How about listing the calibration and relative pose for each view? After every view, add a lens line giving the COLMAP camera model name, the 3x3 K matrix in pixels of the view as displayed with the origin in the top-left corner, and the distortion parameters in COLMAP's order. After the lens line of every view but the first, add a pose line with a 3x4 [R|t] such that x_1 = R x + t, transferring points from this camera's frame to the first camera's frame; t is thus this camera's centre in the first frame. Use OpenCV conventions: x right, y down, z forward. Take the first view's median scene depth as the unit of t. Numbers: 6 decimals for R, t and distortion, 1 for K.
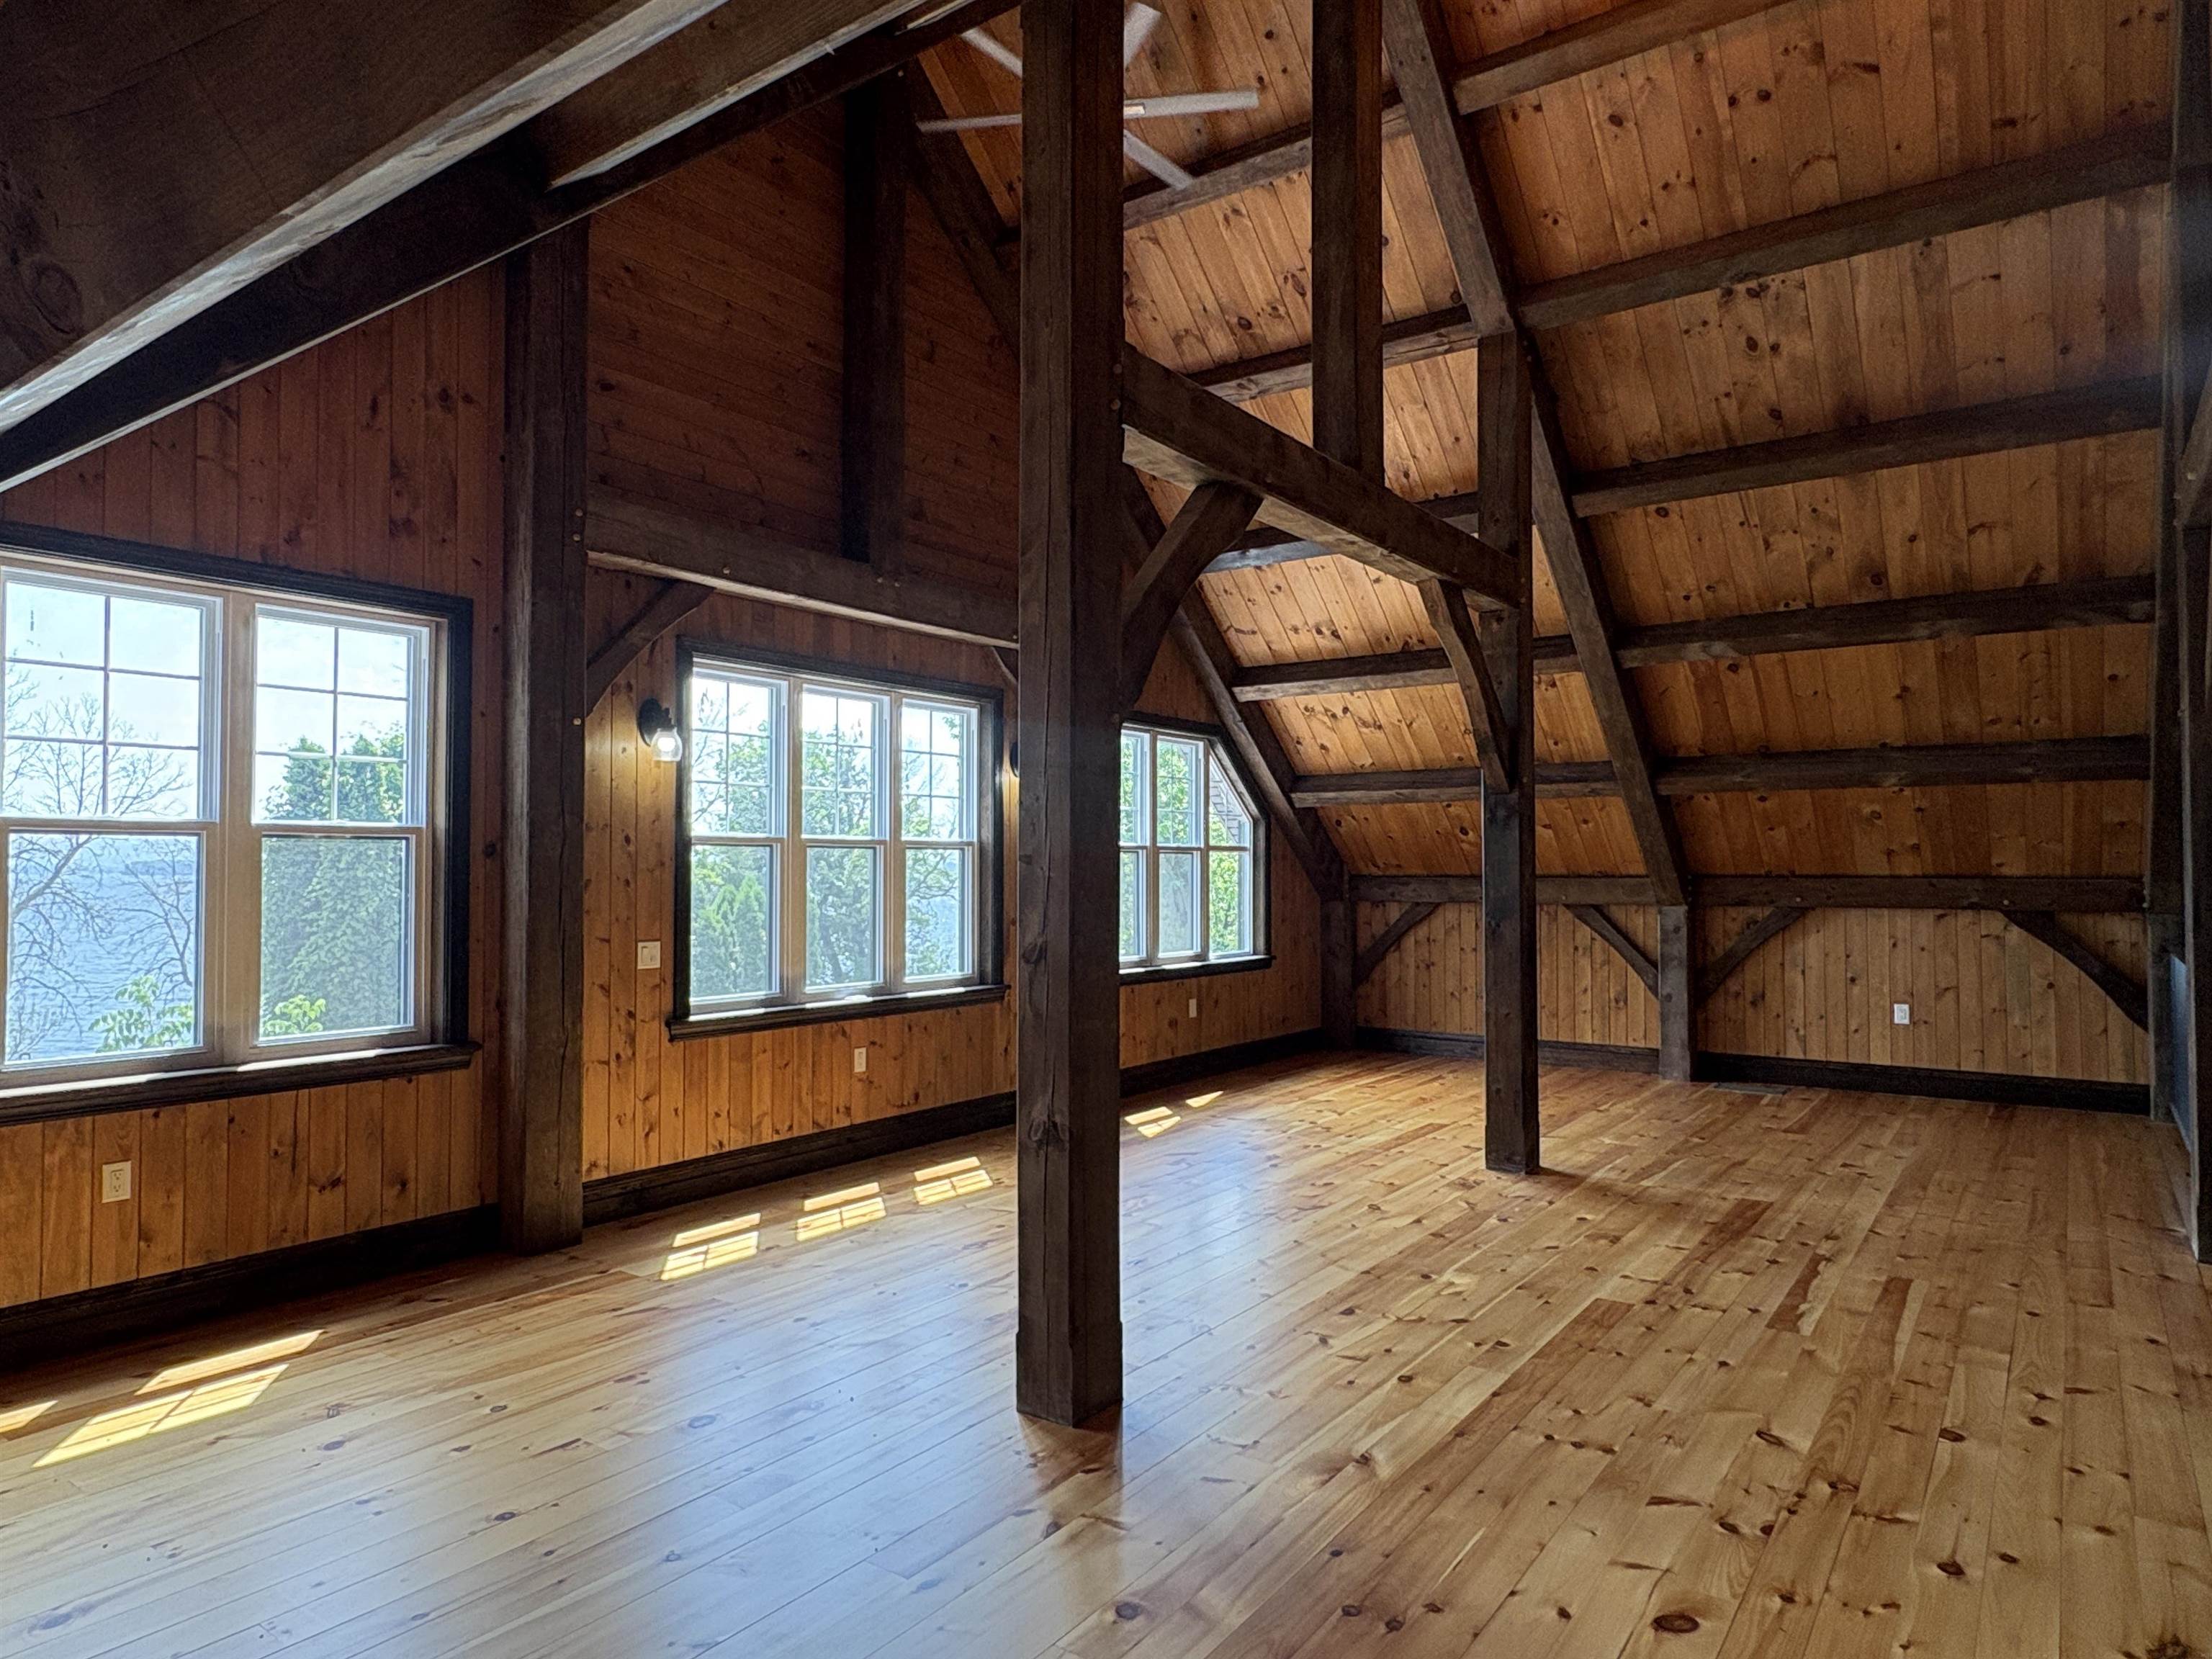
lens RADIAL K [[1340.7, 0, 1106.9], [0, 1340.7, 828.8], [0, 0, 1]] dist [0.005753, -0.001264]
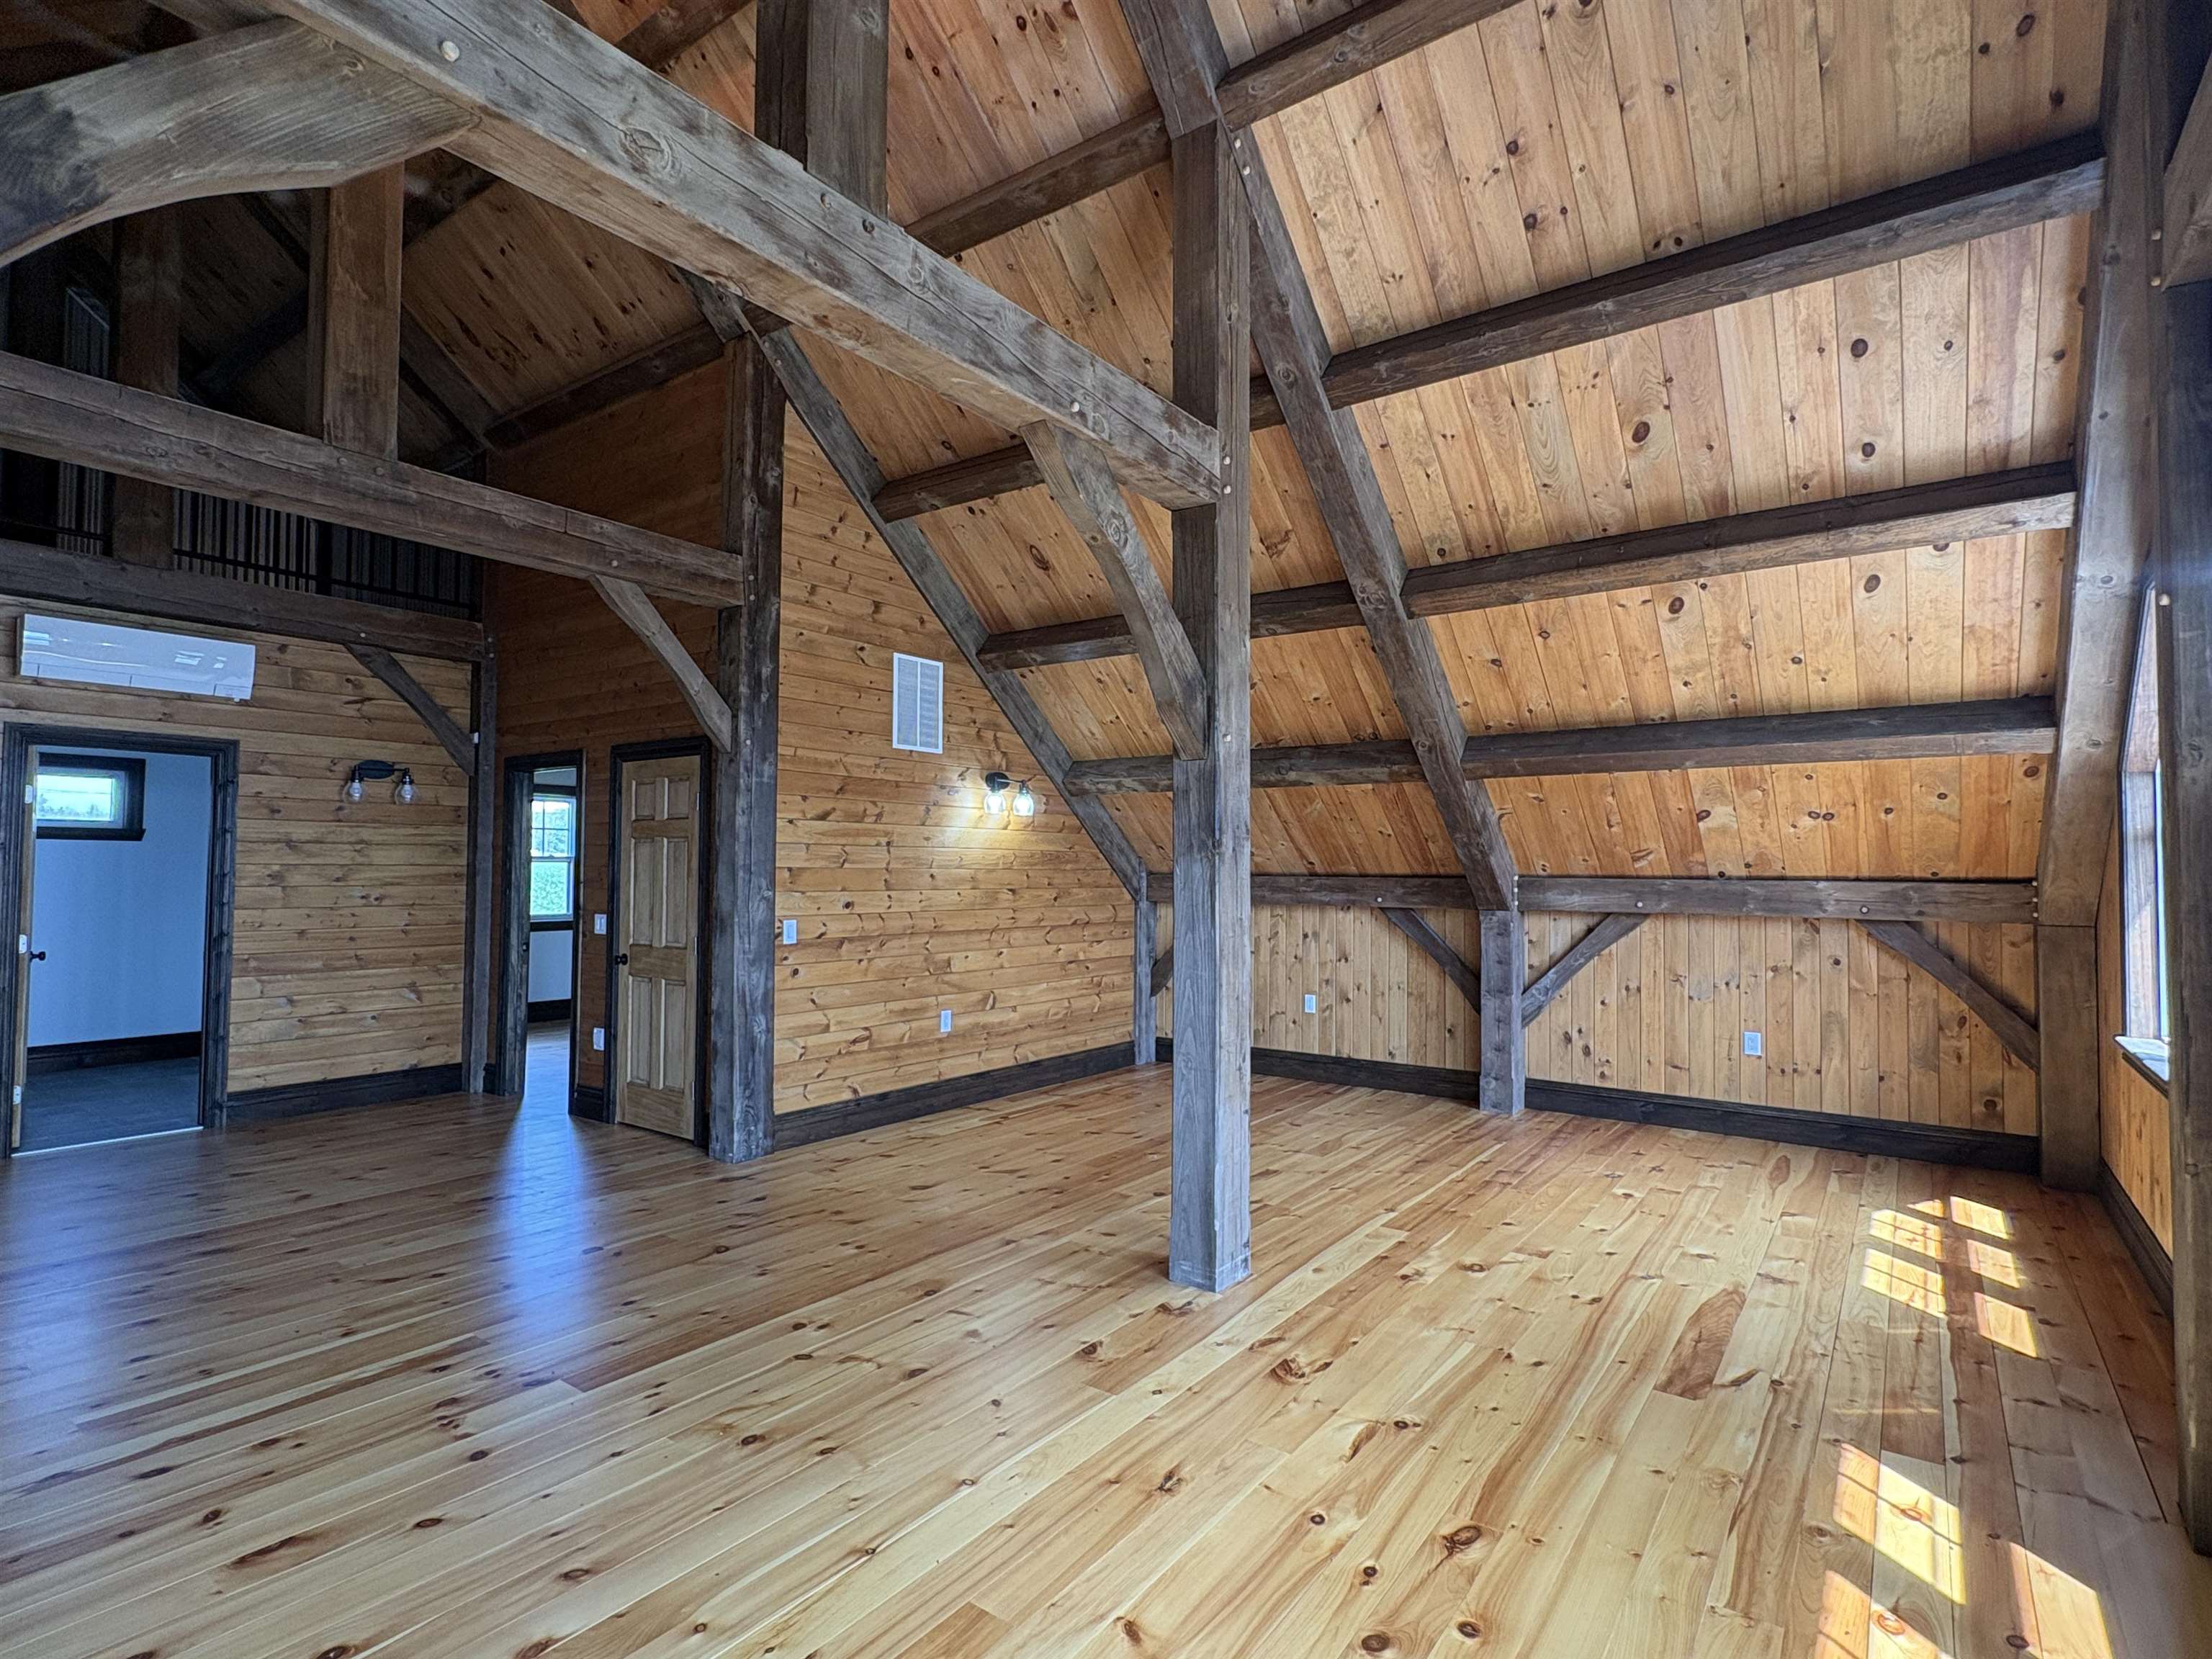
lens RADIAL K [[1110.1, 0, 1112.5], [0, 1110.1, 835.6], [0, 0, 1]] dist [0.001353, 0.001352]
pose [[-0.999720, -0.020436, 0.011904, 0.037630], [-0.021065, 0.998241, -0.055412, 0.042821], [-0.010751, -0.055647, -0.998393, 1.166232]]
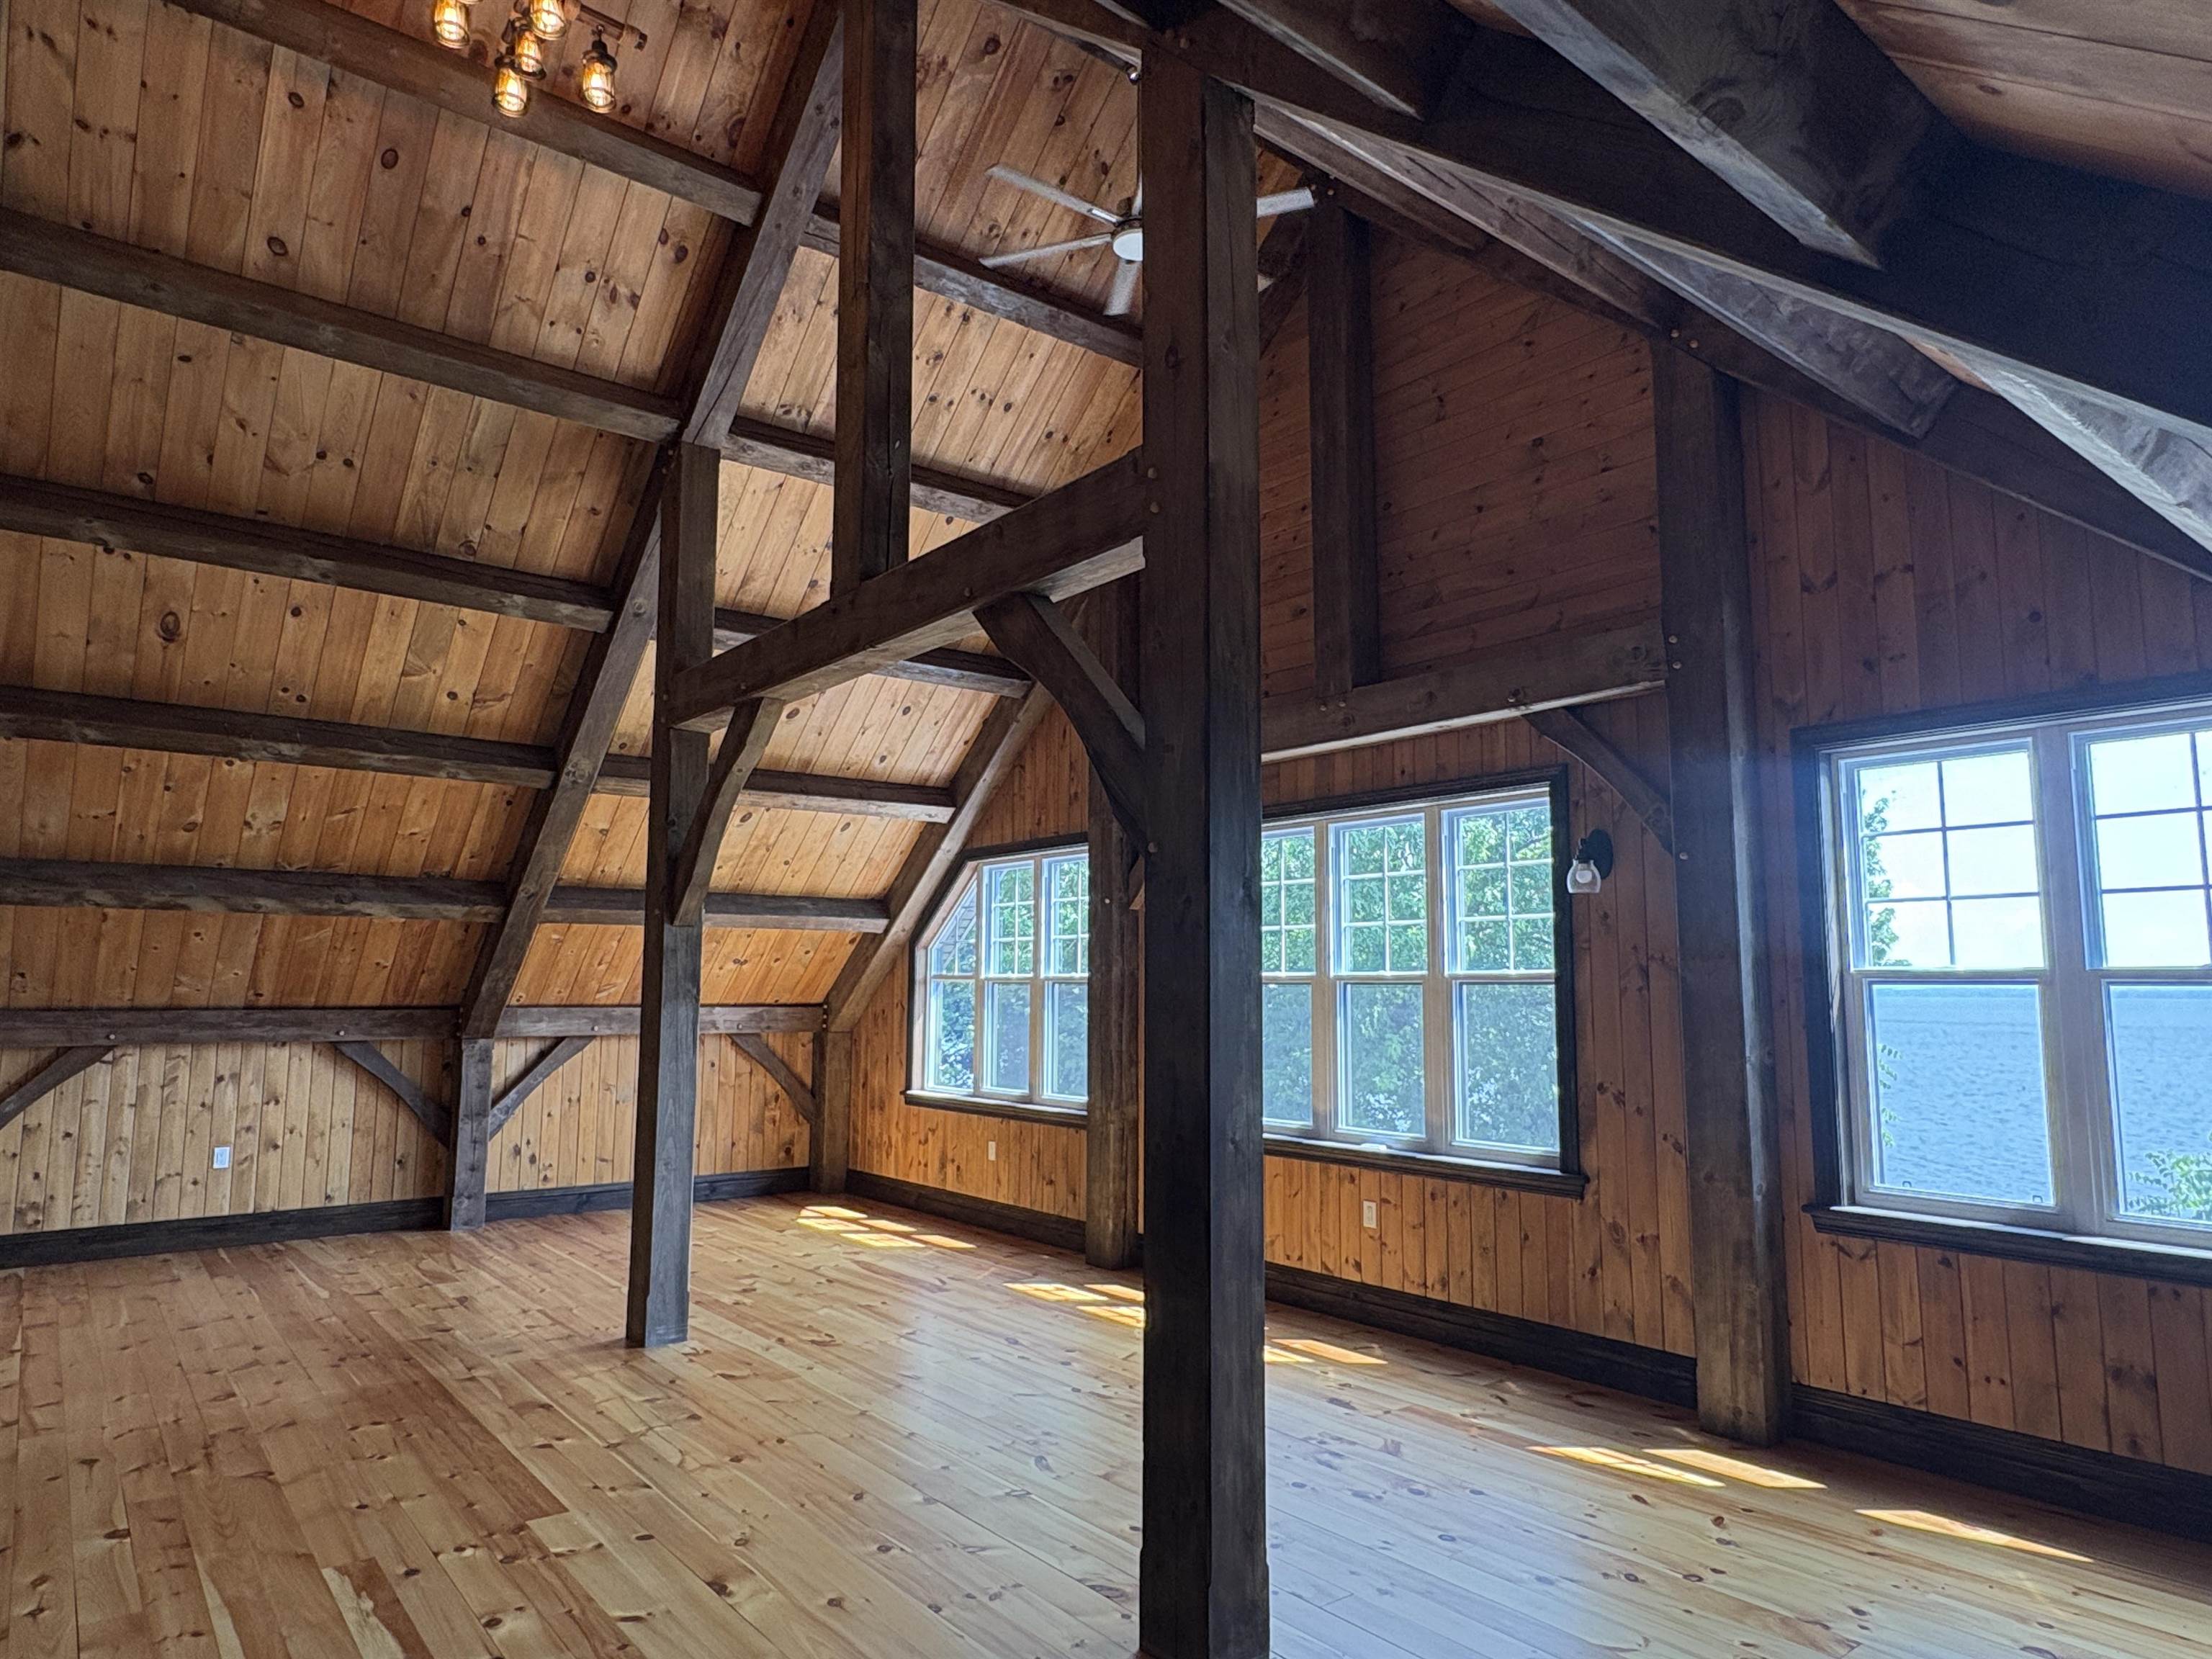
lens RADIAL K [[1340.7, 0, 1109.5], [0, 1340.7, 842.0], [0, 0, 1]] dist [0.005753, -0.001264]
pose [[-0.268115, -0.119616, -0.955932, 0.798826], [0.013919, 0.991677, -0.127992, 0.033591], [0.963286, -0.047622, -0.264219, 1.106422]]
